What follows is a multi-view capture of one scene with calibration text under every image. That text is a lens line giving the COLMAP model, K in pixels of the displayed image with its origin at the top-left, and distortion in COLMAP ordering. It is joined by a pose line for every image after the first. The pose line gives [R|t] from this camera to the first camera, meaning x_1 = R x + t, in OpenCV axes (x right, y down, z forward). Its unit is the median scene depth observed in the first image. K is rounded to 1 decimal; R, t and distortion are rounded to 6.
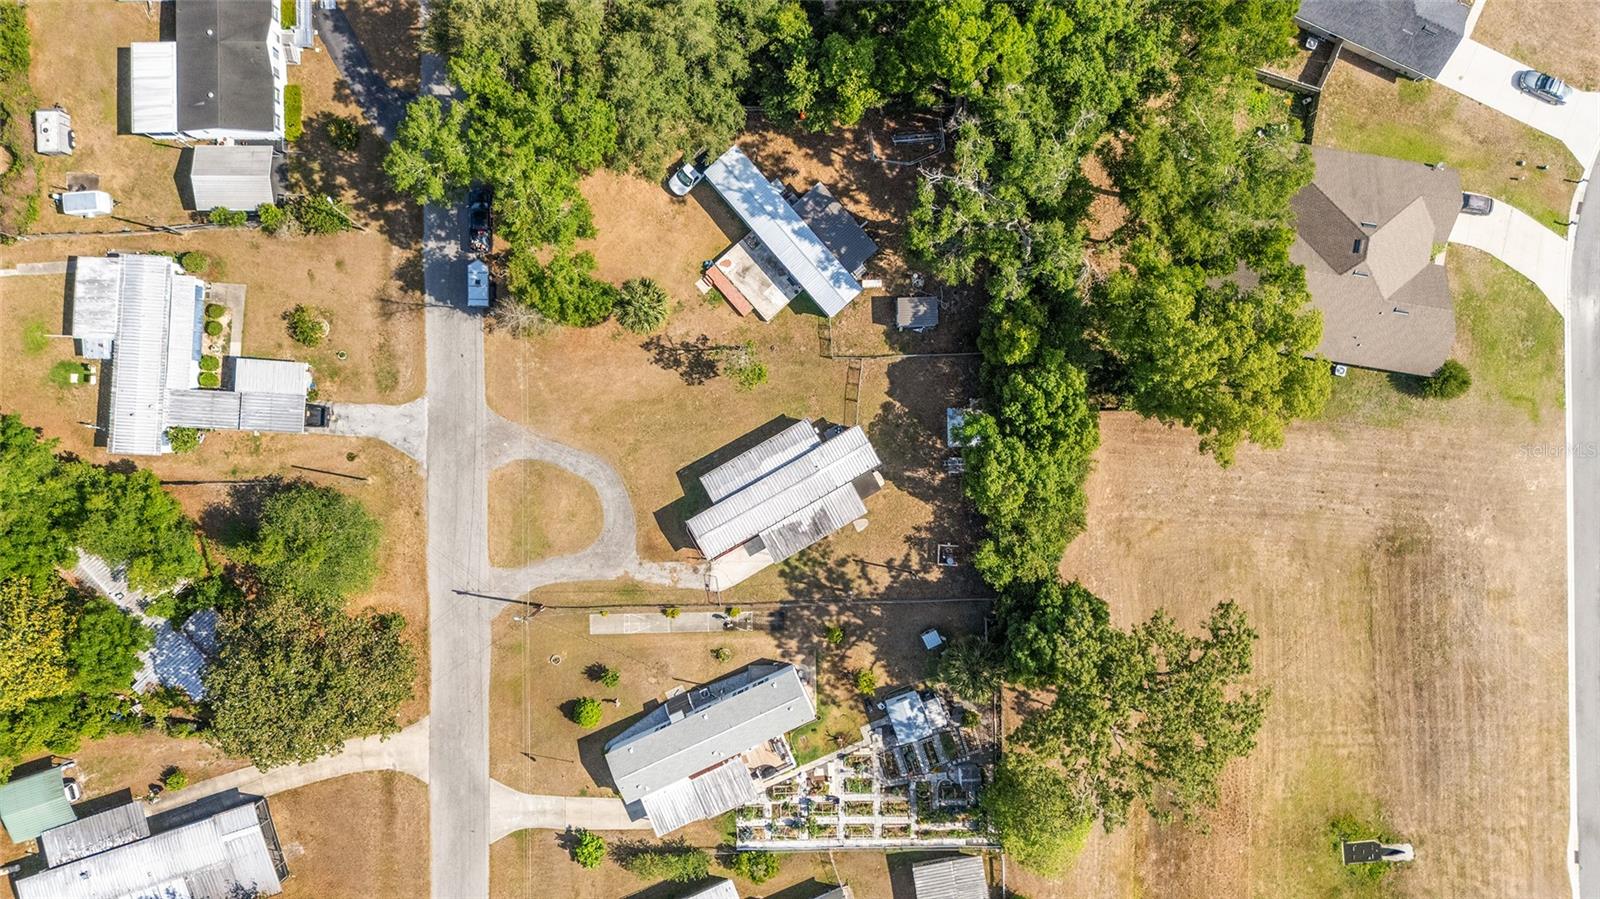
lens RADIAL K [[1259.7, 0, 800.0], [0, 1259.7, 449.5], [0, 0, 1]] dist [0.002702, -0.002383]
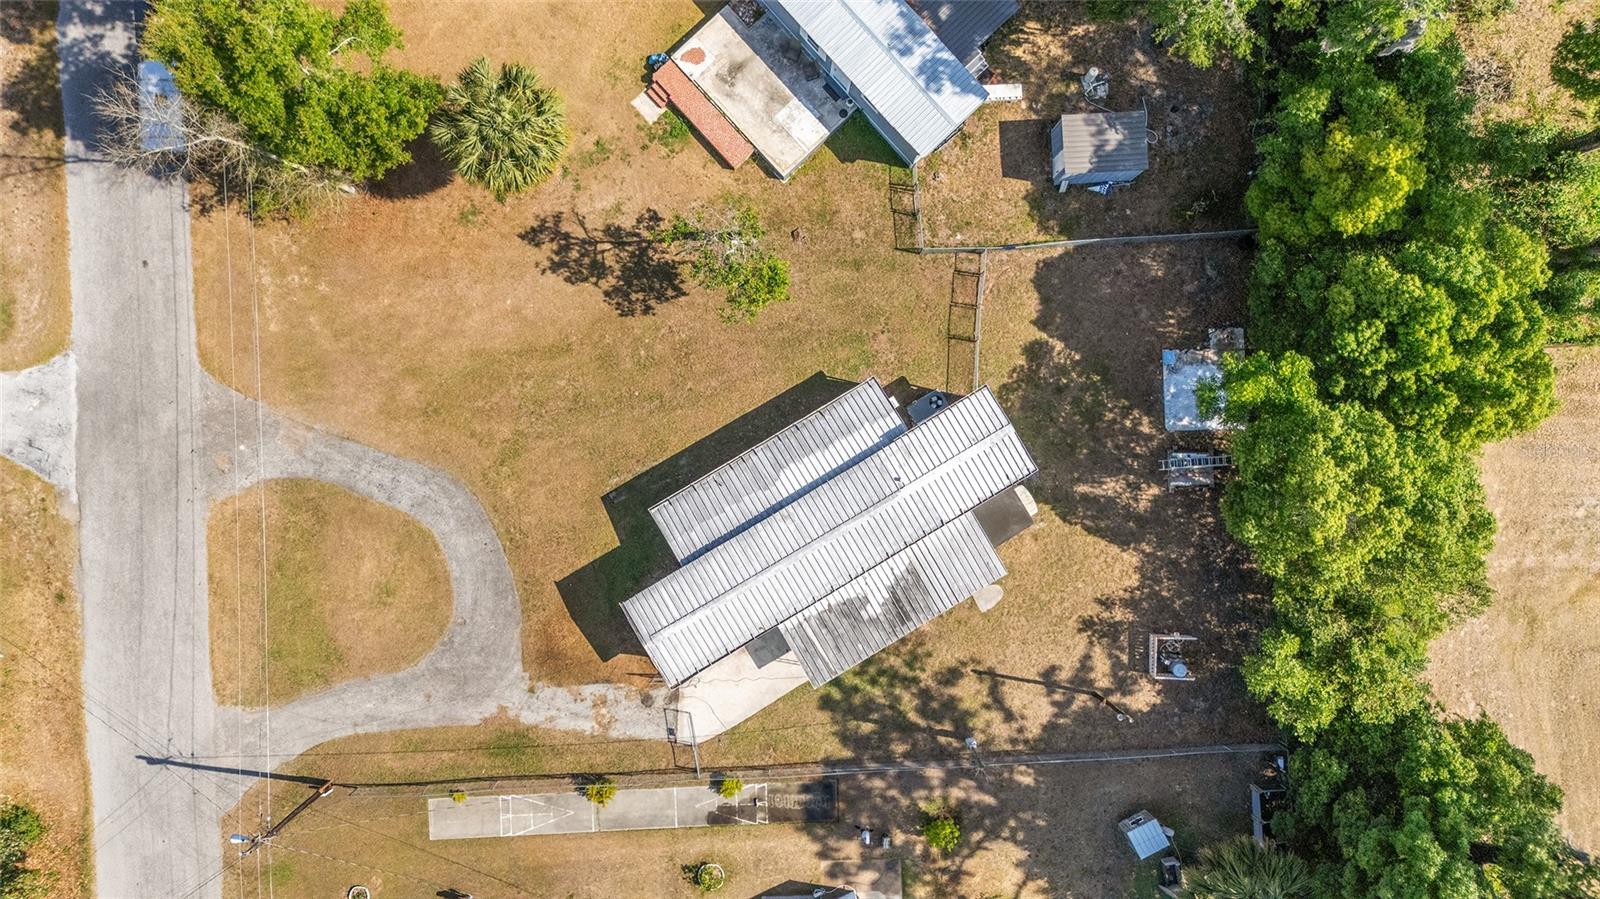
lens RADIAL K [[1259.7, 0, 800.0], [0, 1259.7, 449.5], [0, 0, 1]] dist [0.002702, -0.002383]
pose [[0.999711, -0.023758, 0.003709, -0.023834], [0.023766, 0.999716, -0.001962, 0.002516], [-0.003661, 0.002050, 0.999991, 0.520492]]
